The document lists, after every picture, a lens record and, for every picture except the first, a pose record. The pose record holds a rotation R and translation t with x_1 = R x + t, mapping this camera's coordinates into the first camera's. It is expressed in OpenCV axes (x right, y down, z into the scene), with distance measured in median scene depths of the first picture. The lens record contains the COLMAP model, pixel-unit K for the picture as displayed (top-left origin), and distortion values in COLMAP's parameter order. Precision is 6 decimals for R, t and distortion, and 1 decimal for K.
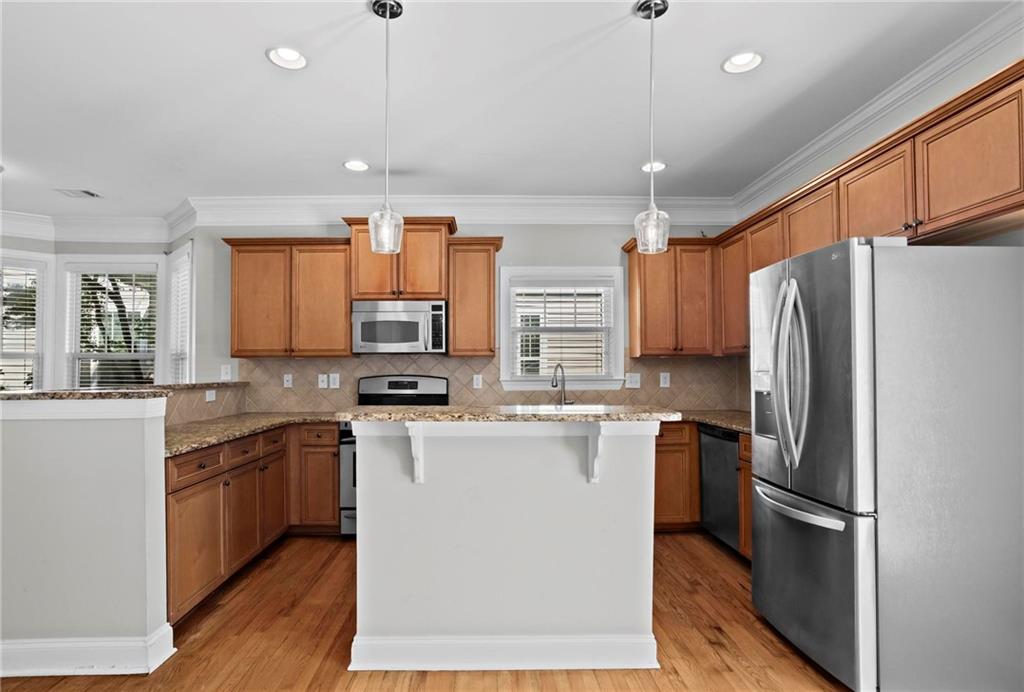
lens RADIAL K [[559.0, 0, 484.7], [0, 559.0, 363.3], [0, 0, 1]] dist [0.000004, 0.000191]
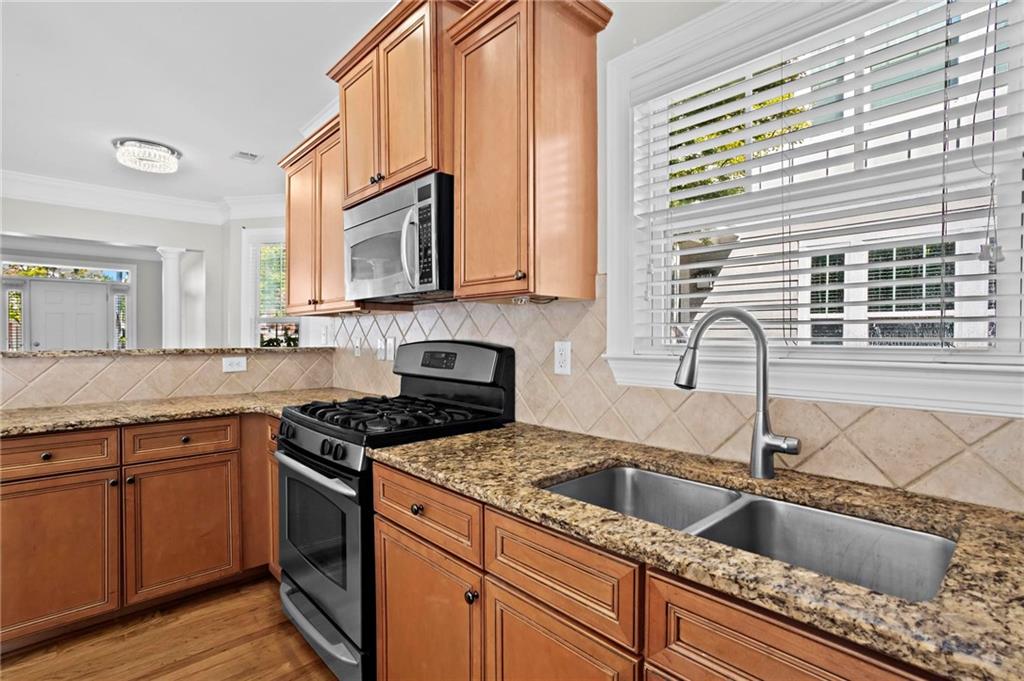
lens RADIAL K [[497.2, 0, 505.5], [0, 497.2, 337.9], [0, 0, 1]] dist [-0.057493, -0.000004]
pose [[0.660092, 0.007960, -0.751142, 0.255904], [0.005958, 0.999857, 0.015831, 0.011950], [0.751161, -0.014926, 0.659951, 0.773621]]
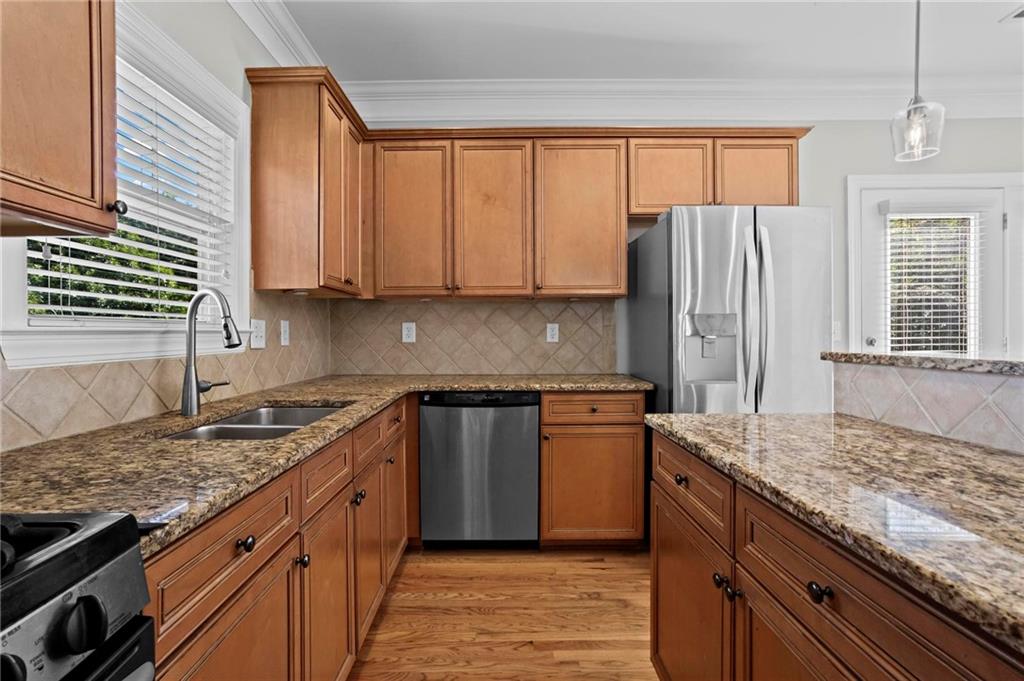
lens RADIAL K [[497.2, 0, 505.5], [0, 497.2, 337.9], [0, 0, 1]] dist [-0.057493, -0.000004]
pose [[0.004640, -0.003832, 0.999982, -0.204543], [-0.006628, 0.999971, 0.003863, 0.033487], [-0.999967, -0.006646, 0.004614, 0.821257]]
